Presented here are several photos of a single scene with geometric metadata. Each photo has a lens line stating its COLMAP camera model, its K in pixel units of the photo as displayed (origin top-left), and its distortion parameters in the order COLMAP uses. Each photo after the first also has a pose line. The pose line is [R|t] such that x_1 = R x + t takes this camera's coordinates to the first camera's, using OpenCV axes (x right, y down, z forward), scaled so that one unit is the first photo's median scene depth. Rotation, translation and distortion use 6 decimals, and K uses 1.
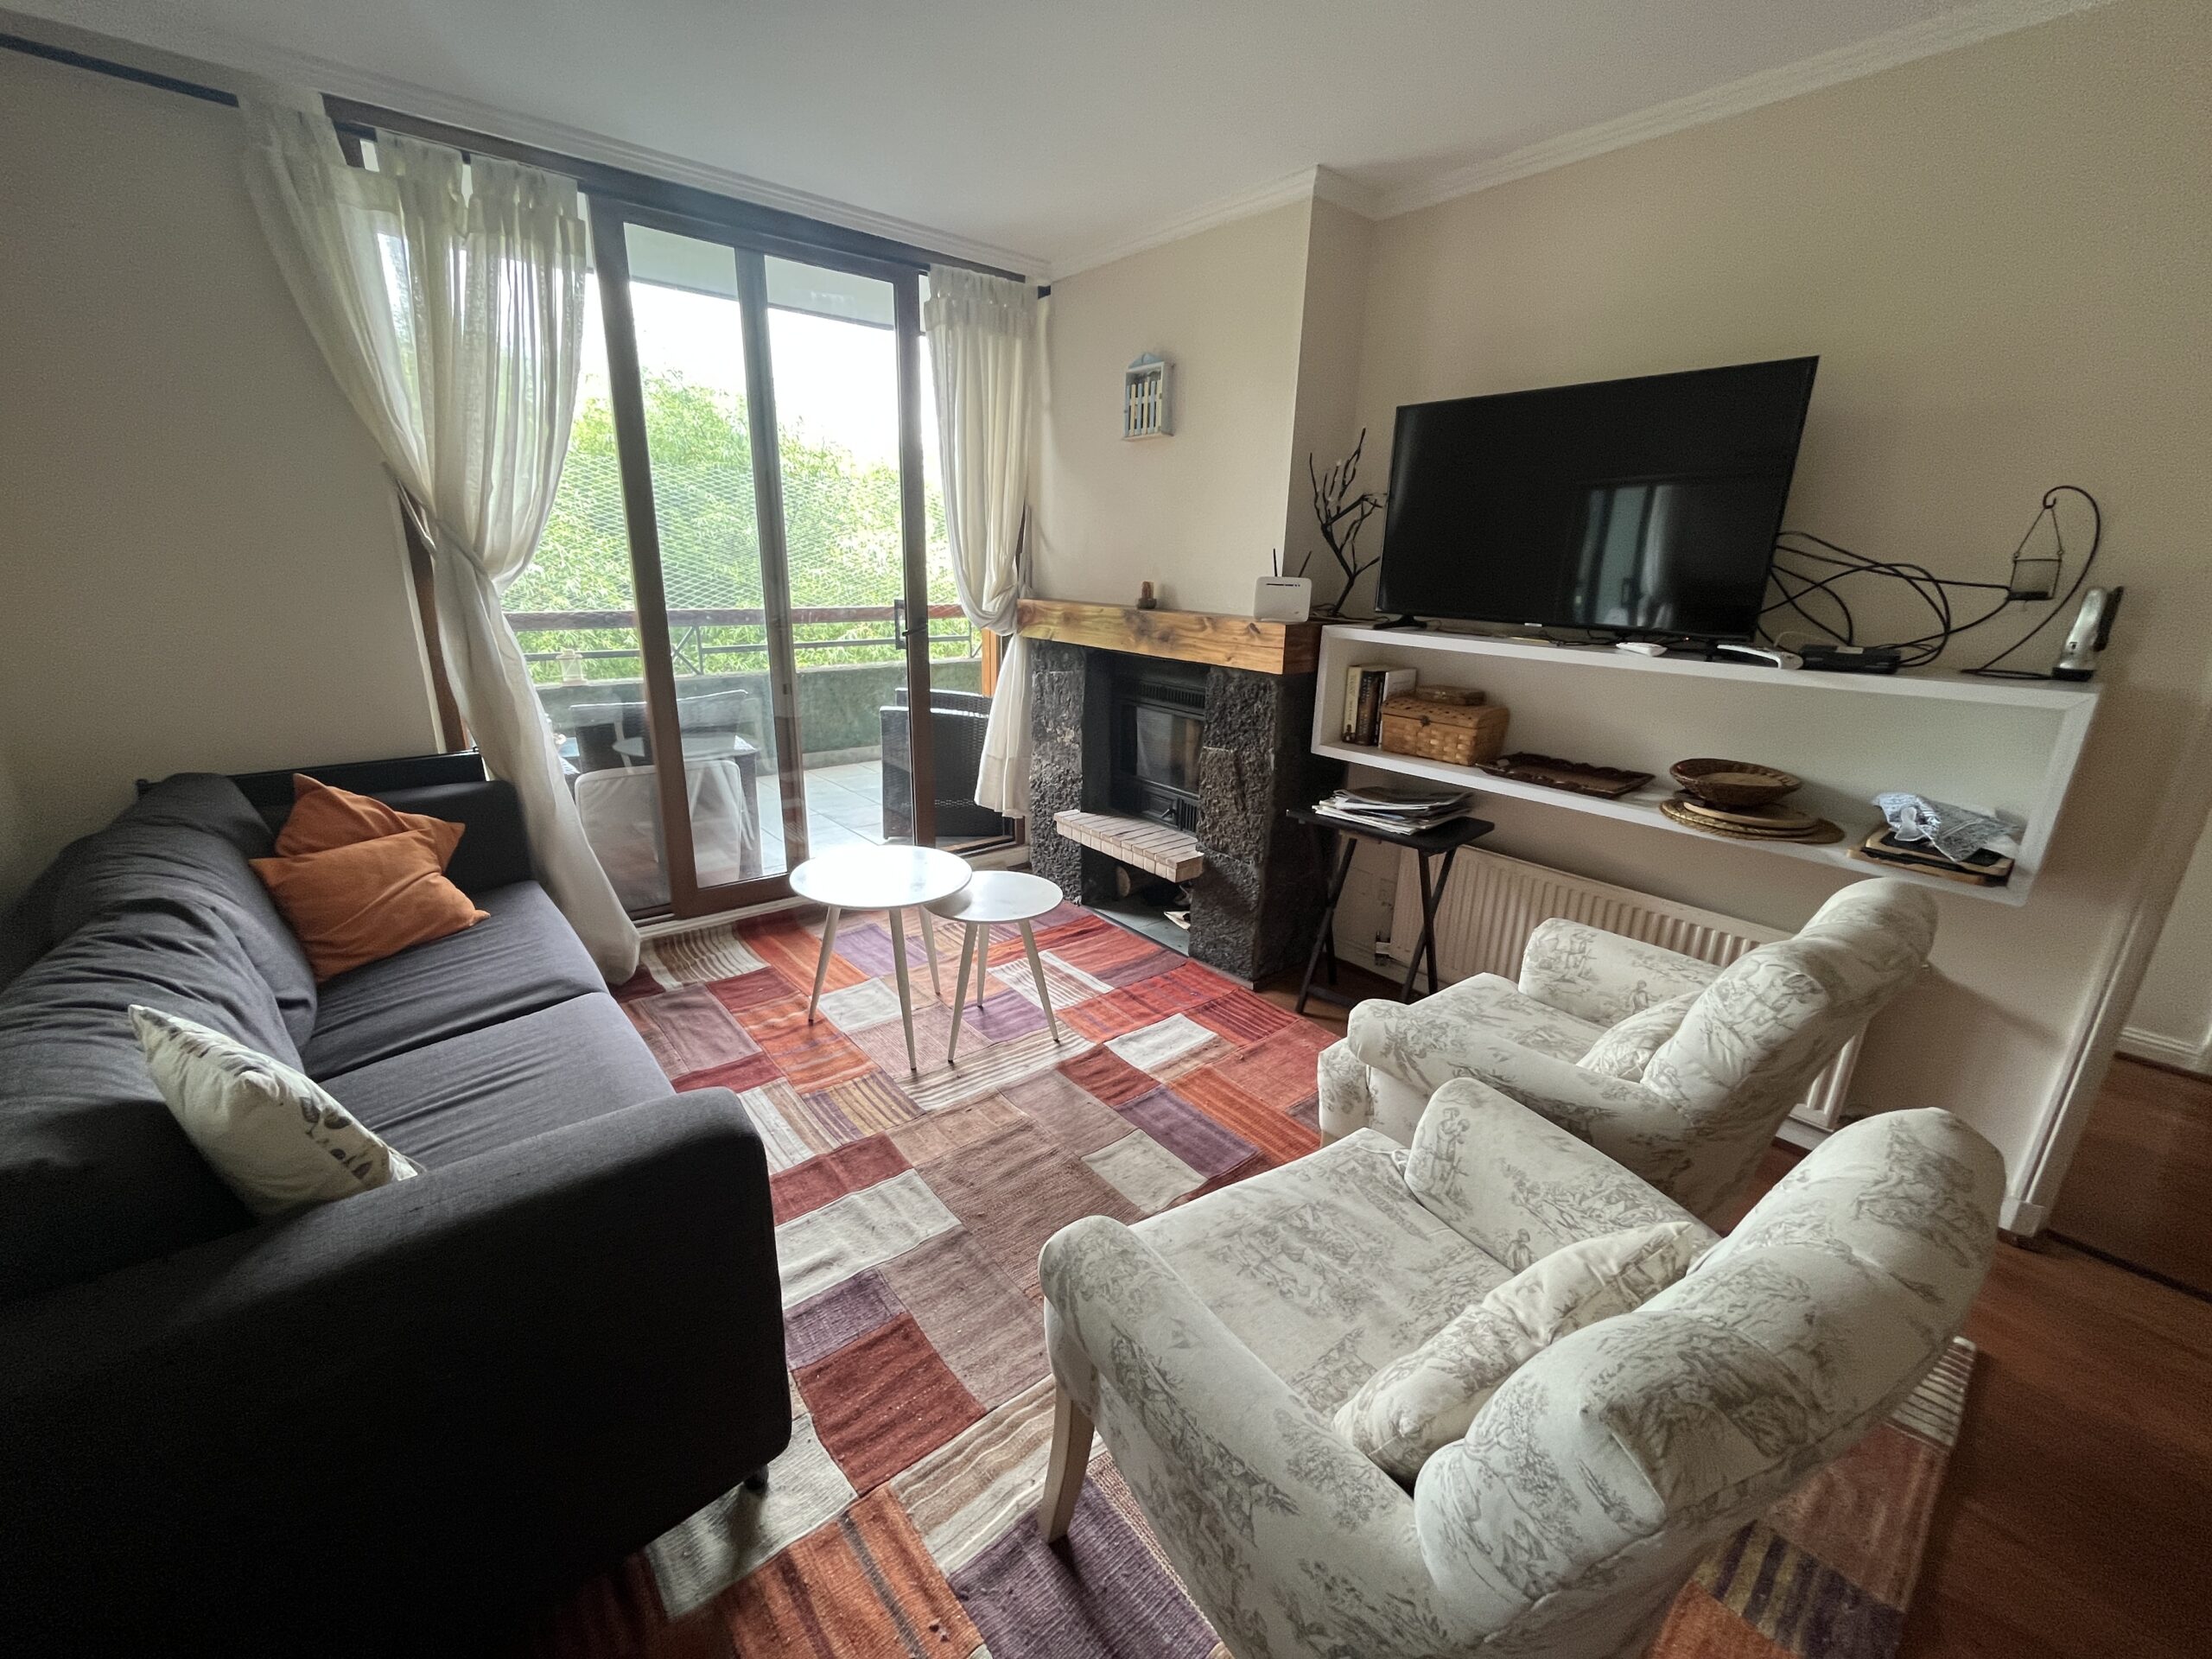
lens RADIAL K [[886.7, 0, 1094.9], [0, 886.7, 827.2], [0, 0, 1]] dist [-0.010608, -0.000360]
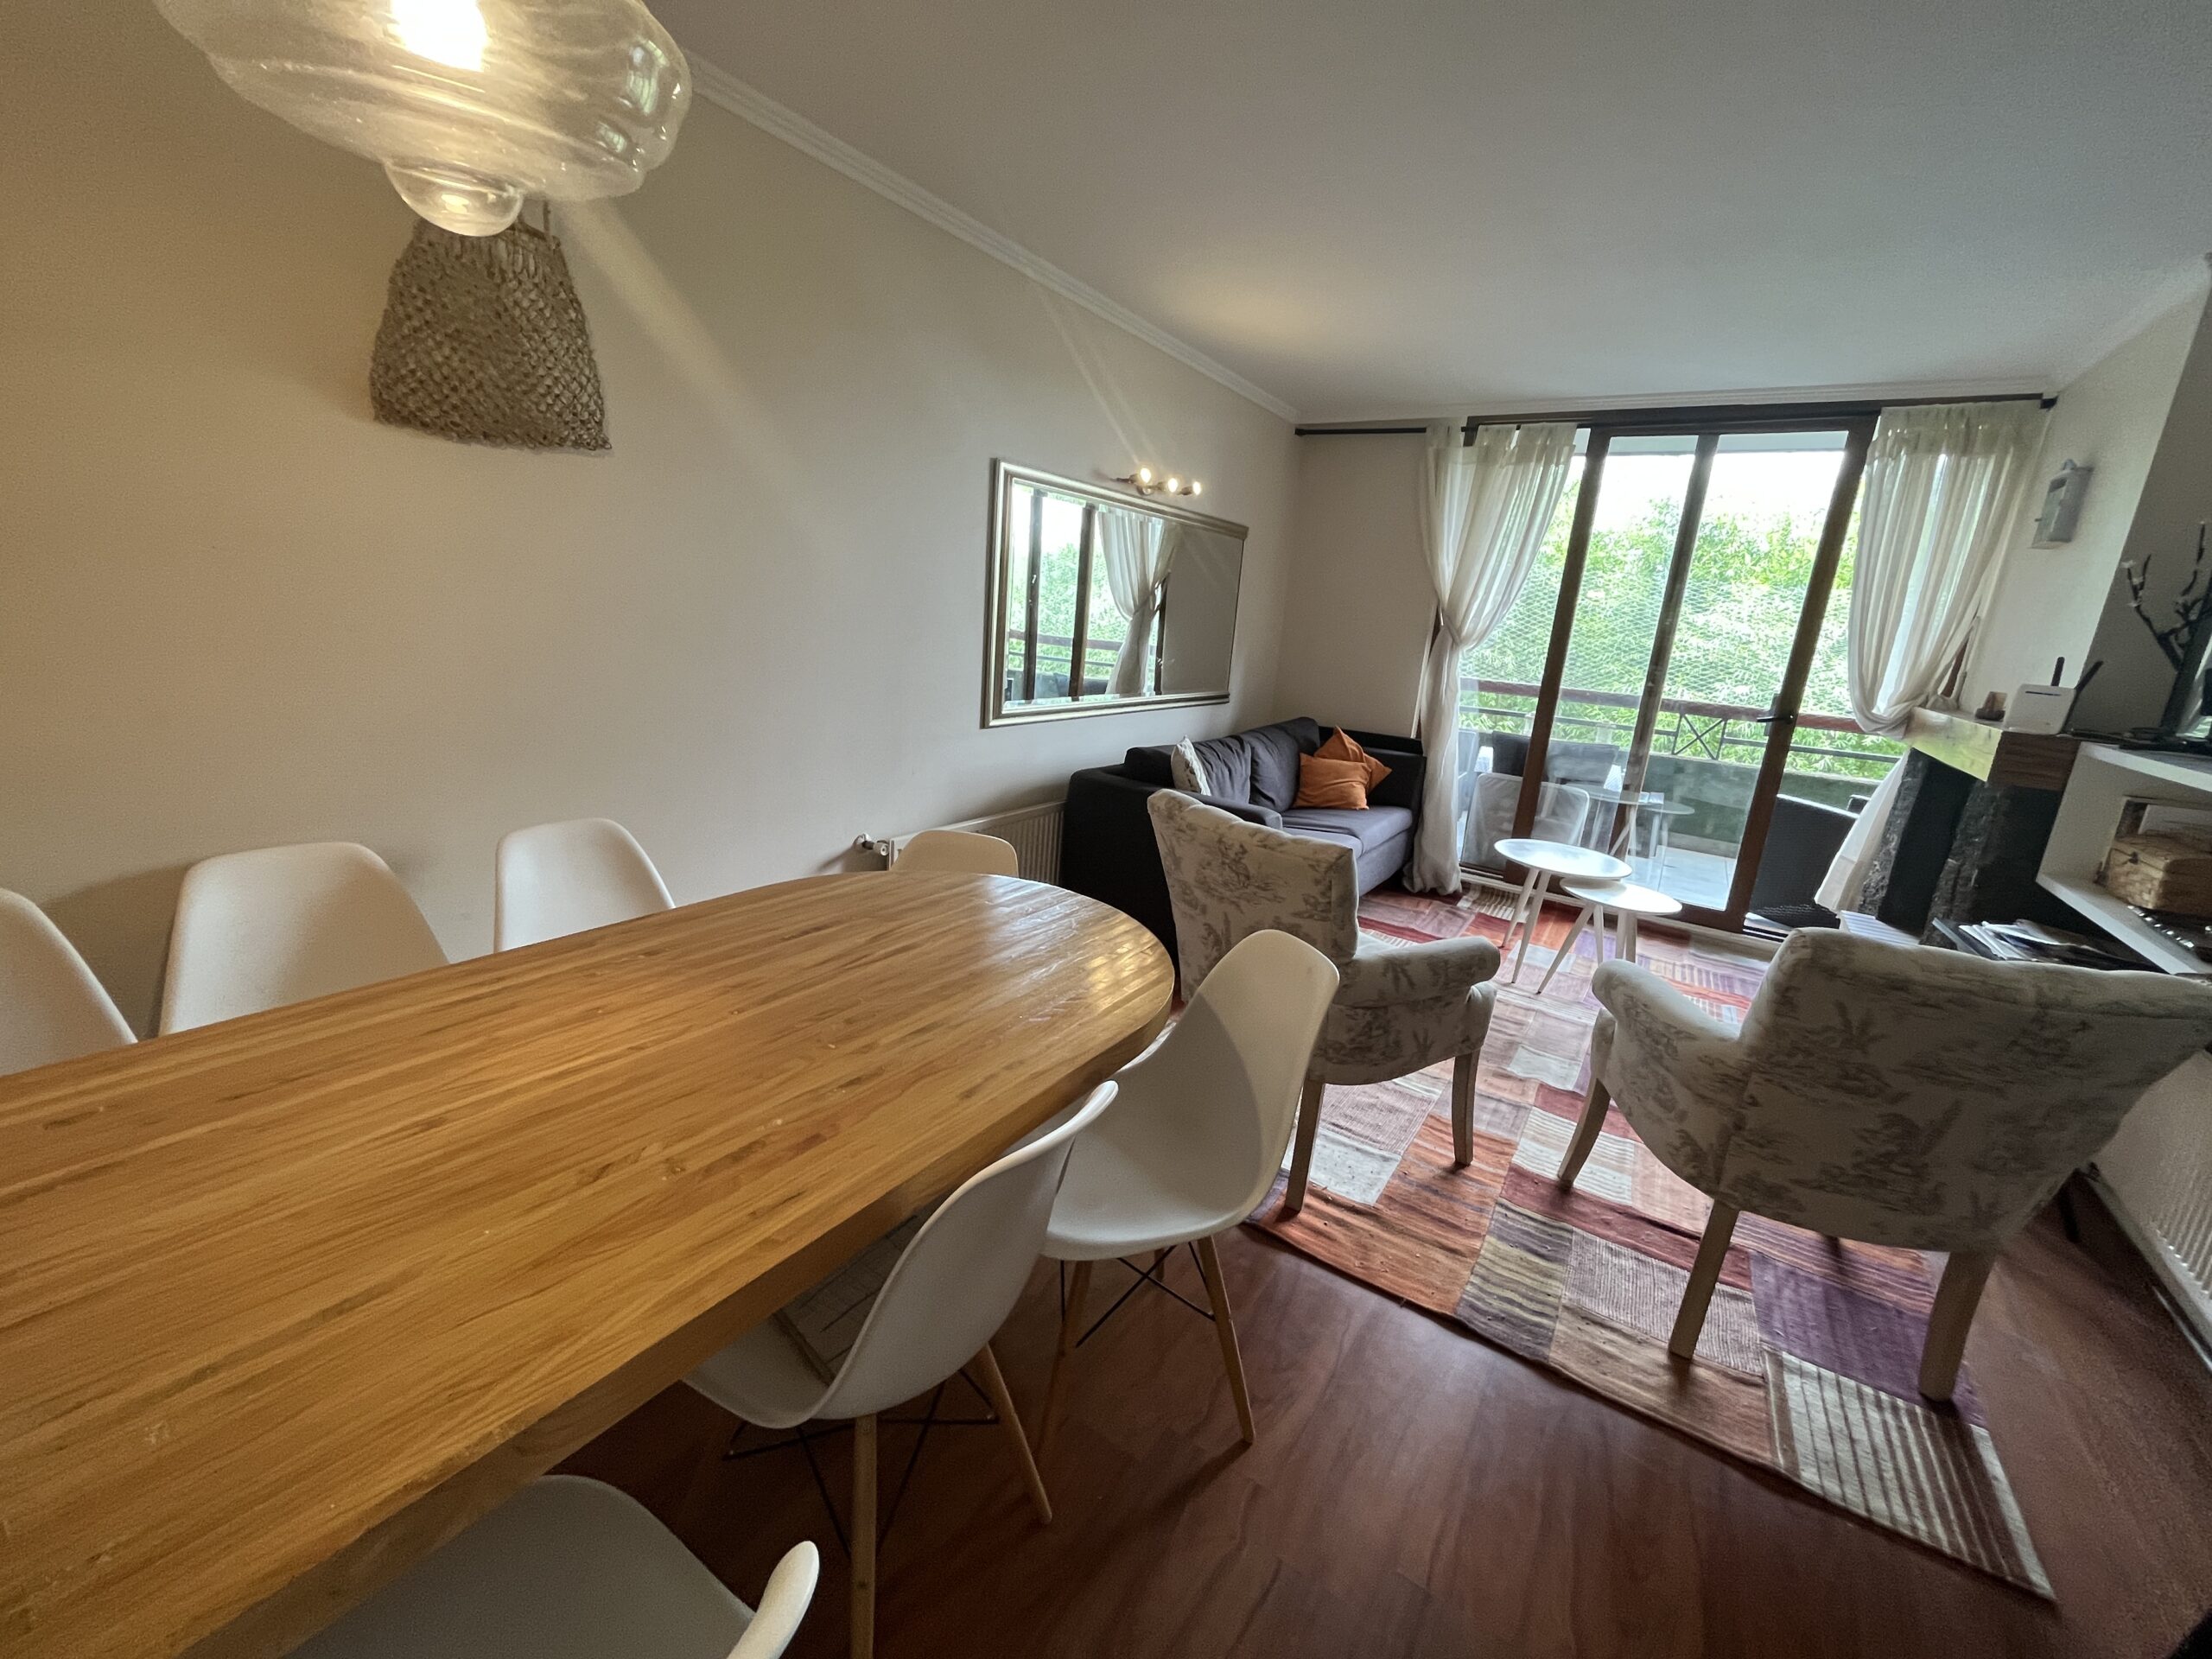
lens RADIAL K [[886.7, 0, 1094.9], [0, 886.7, 827.2], [0, 0, 1]] dist [-0.010608, -0.000360]
pose [[0.271461, 0.226191, -0.935492, 0.861493], [-0.348460, 0.929146, 0.123541, 0.092208], [0.897153, 0.292446, 0.331046, -0.157579]]
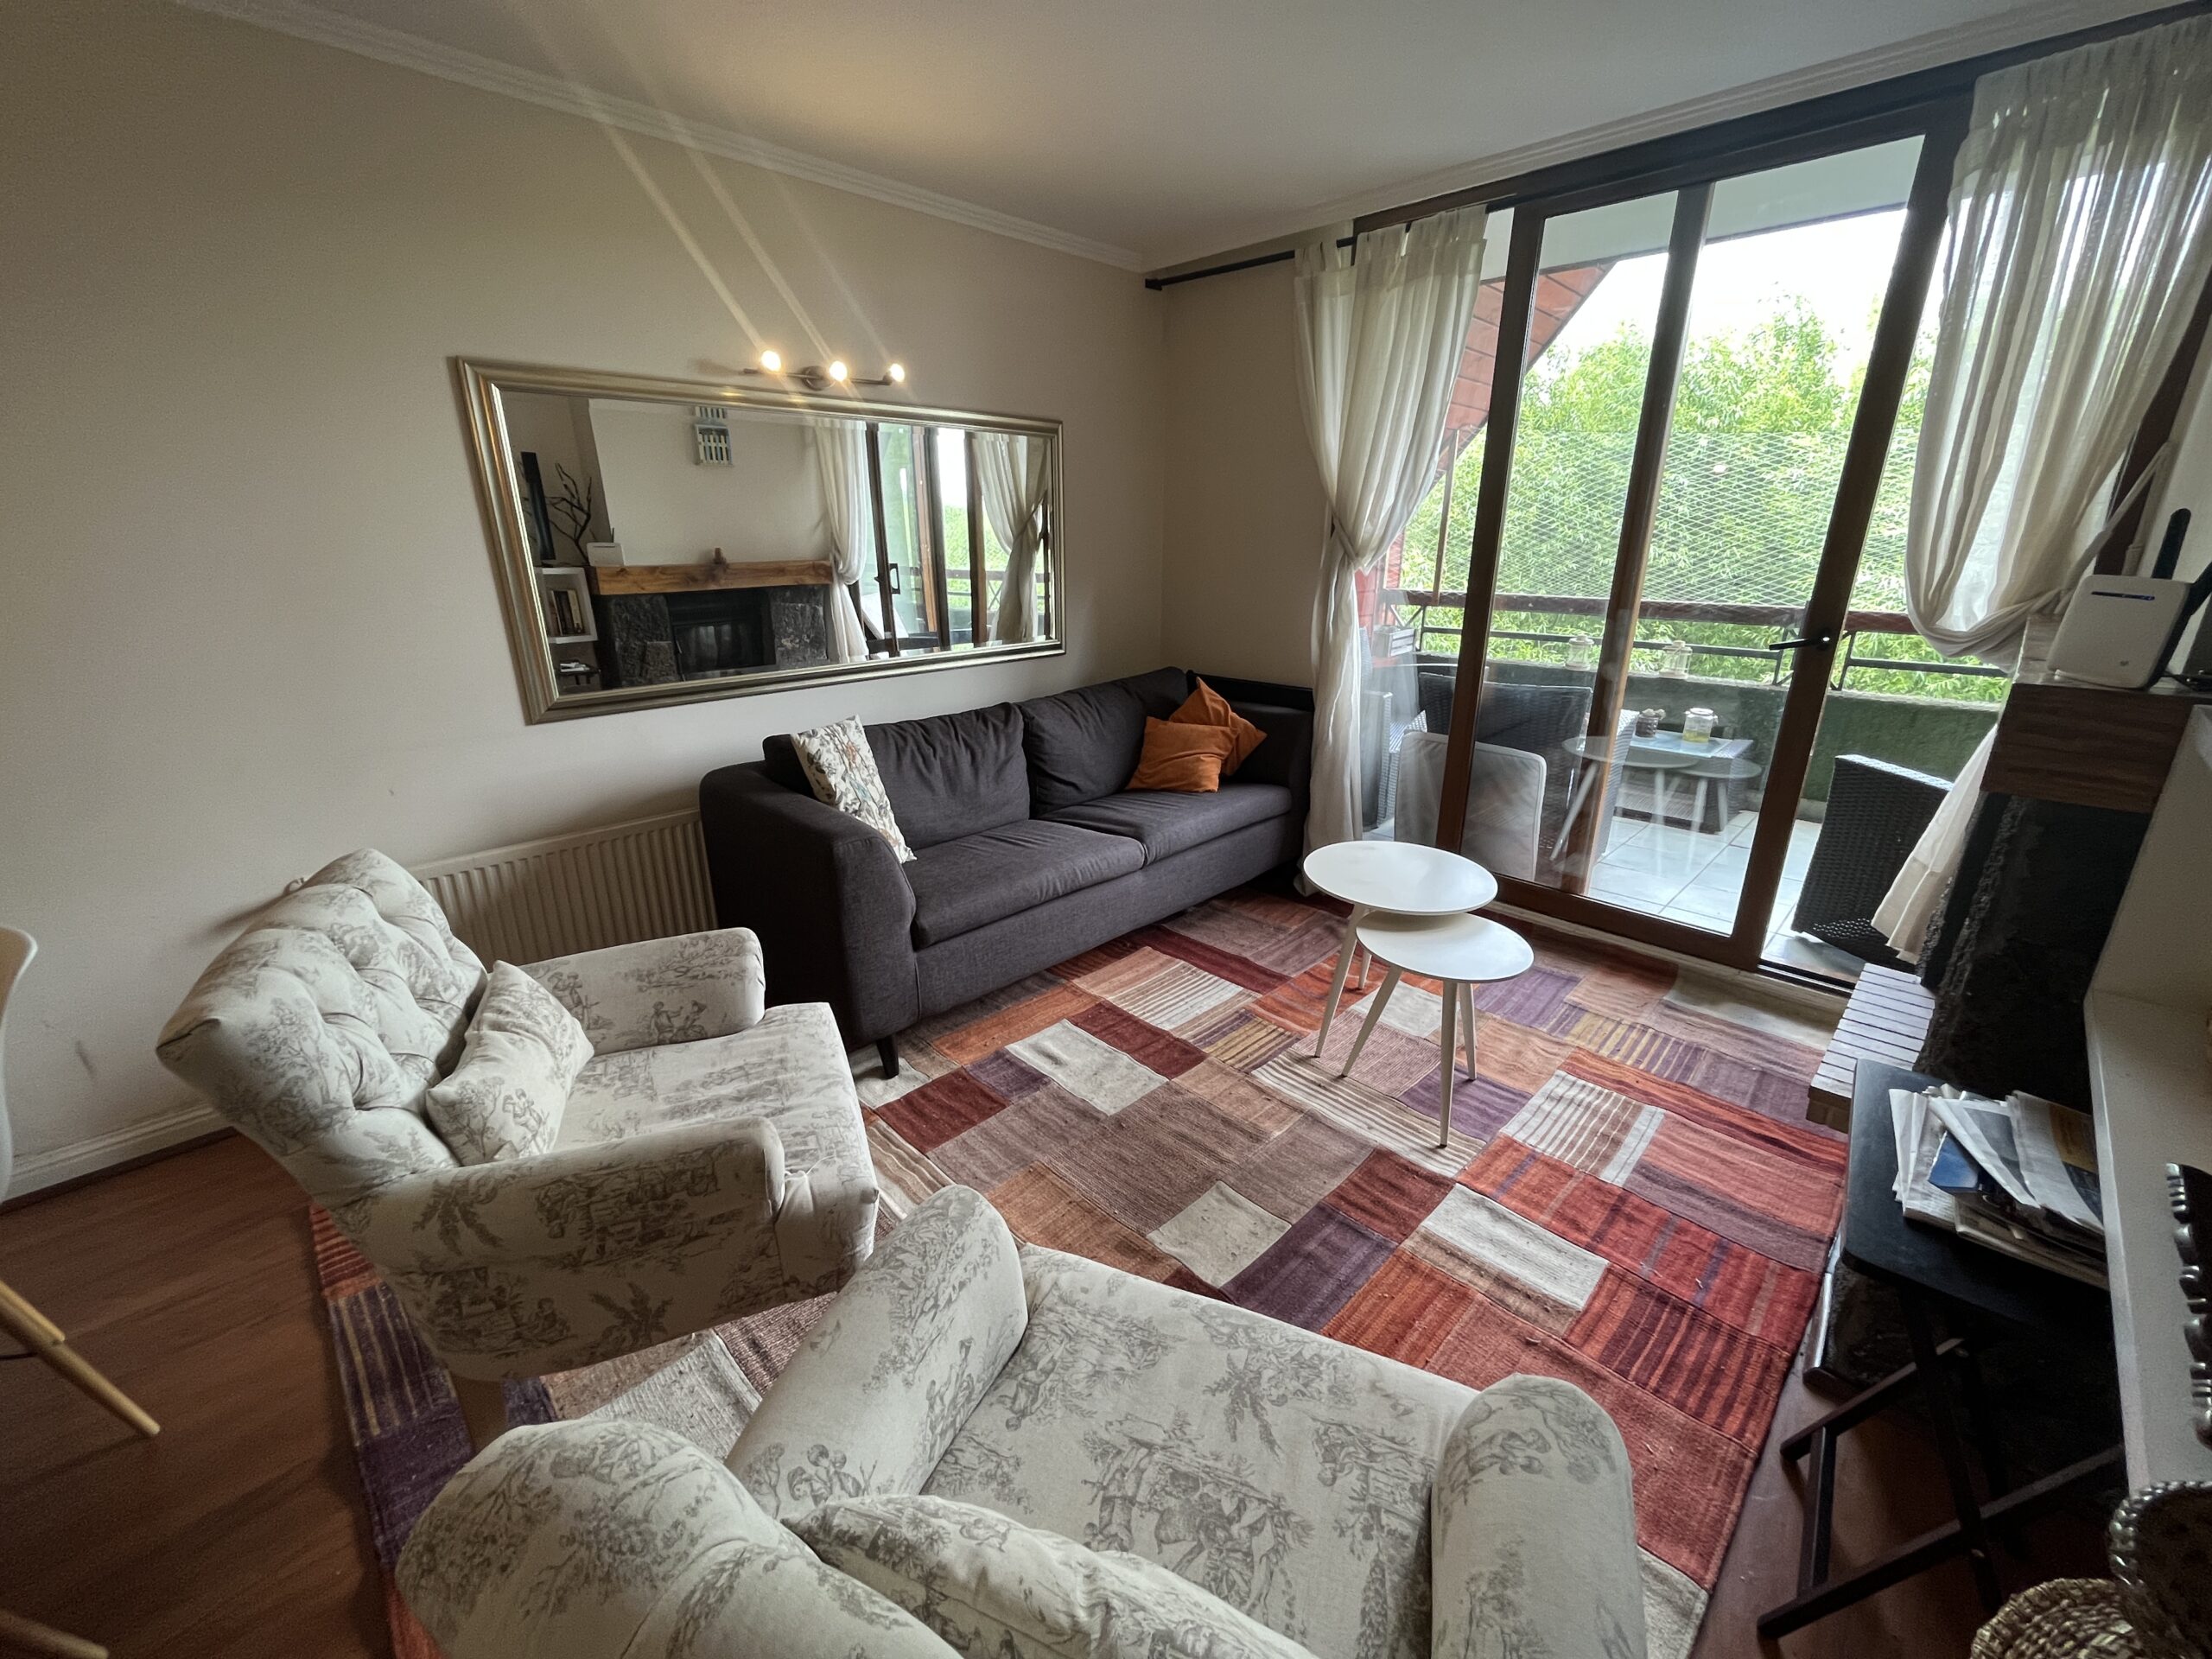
lens RADIAL K [[896.8, 0, 1104.1], [0, 896.8, 821.6], [0, 0, 1]] dist [-0.004248, 0.000264]
pose [[0.089226, 0.280868, -0.955590, 0.627820], [-0.287885, 0.925739, 0.245214, -0.141346], [0.953499, 0.253221, 0.163457, 0.515396]]
